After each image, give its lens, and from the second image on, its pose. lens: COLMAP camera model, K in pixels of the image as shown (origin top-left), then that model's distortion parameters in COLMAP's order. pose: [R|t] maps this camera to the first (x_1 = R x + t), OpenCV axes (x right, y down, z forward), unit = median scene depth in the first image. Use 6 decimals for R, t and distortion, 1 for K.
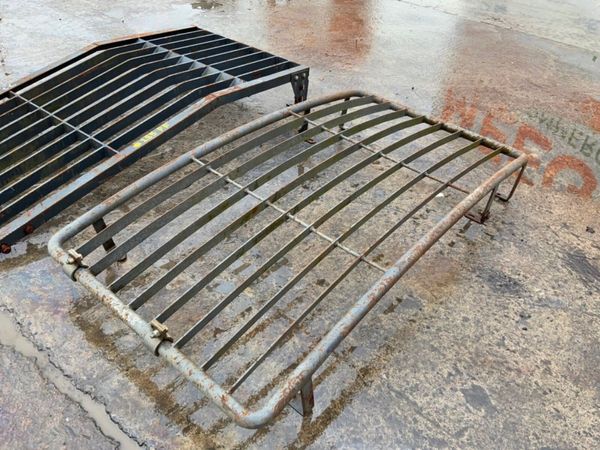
lens RADIAL K [[504.1, 0, 300.0], [0, 504.1, 225.0], [0, 0, 1]] dist [0.081685, -0.176061]
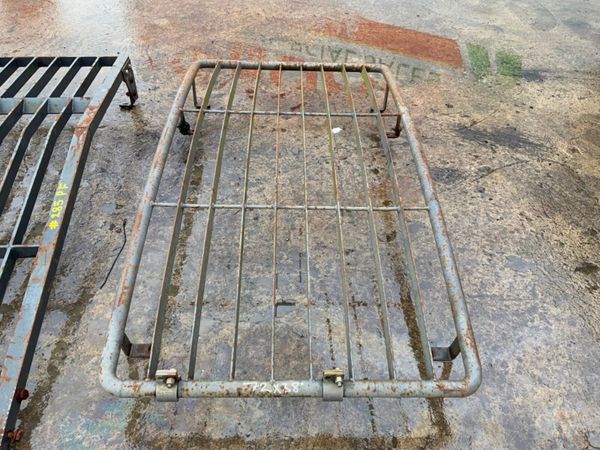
lens RADIAL K [[504.1, 0, 300.0], [0, 504.1, 225.0], [0, 0, 1]] dist [0.081685, -0.176061]
pose [[0.748691, -0.483706, 0.453310, -0.463238], [0.427096, 0.874935, 0.228206, -0.206448], [-0.507002, 0.022751, 0.861645, 0.174183]]
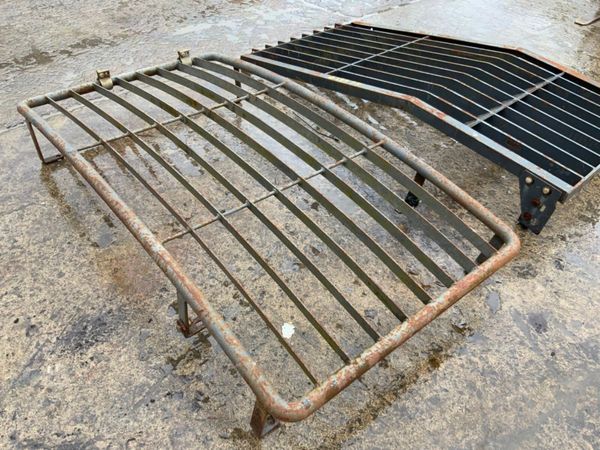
lens RADIAL K [[496.6, 0, 285.4], [0, 496.6, 208.0], [0, 0, 1]] dist [-0.004618, -0.012568]
pose [[-0.165303, 0.580933, -0.796989, 0.883880], [-0.663898, 0.532048, 0.525513, -0.612340], [0.729324, 0.615989, 0.297732, 0.923855]]
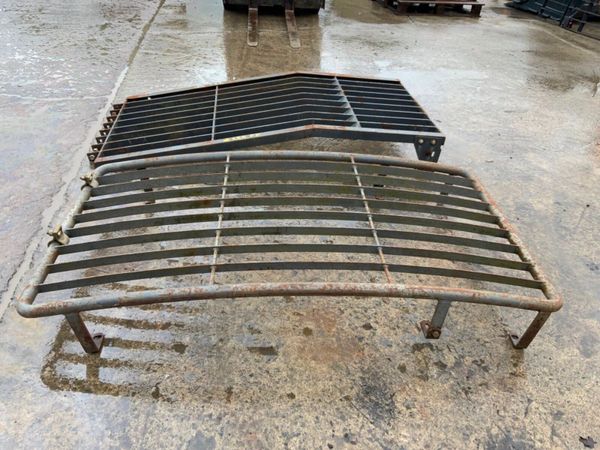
lens RADIAL K [[501.7, 0, 286.6], [0, 501.7, 223.0], [0, 0, 1]] dist [0.077302, -0.152953]
pose [[0.682735, 0.377768, -0.625431, 0.736171], [-0.455829, 0.889191, 0.039488, -0.111398], [0.571045, 0.258131, 0.779279, 0.220091]]
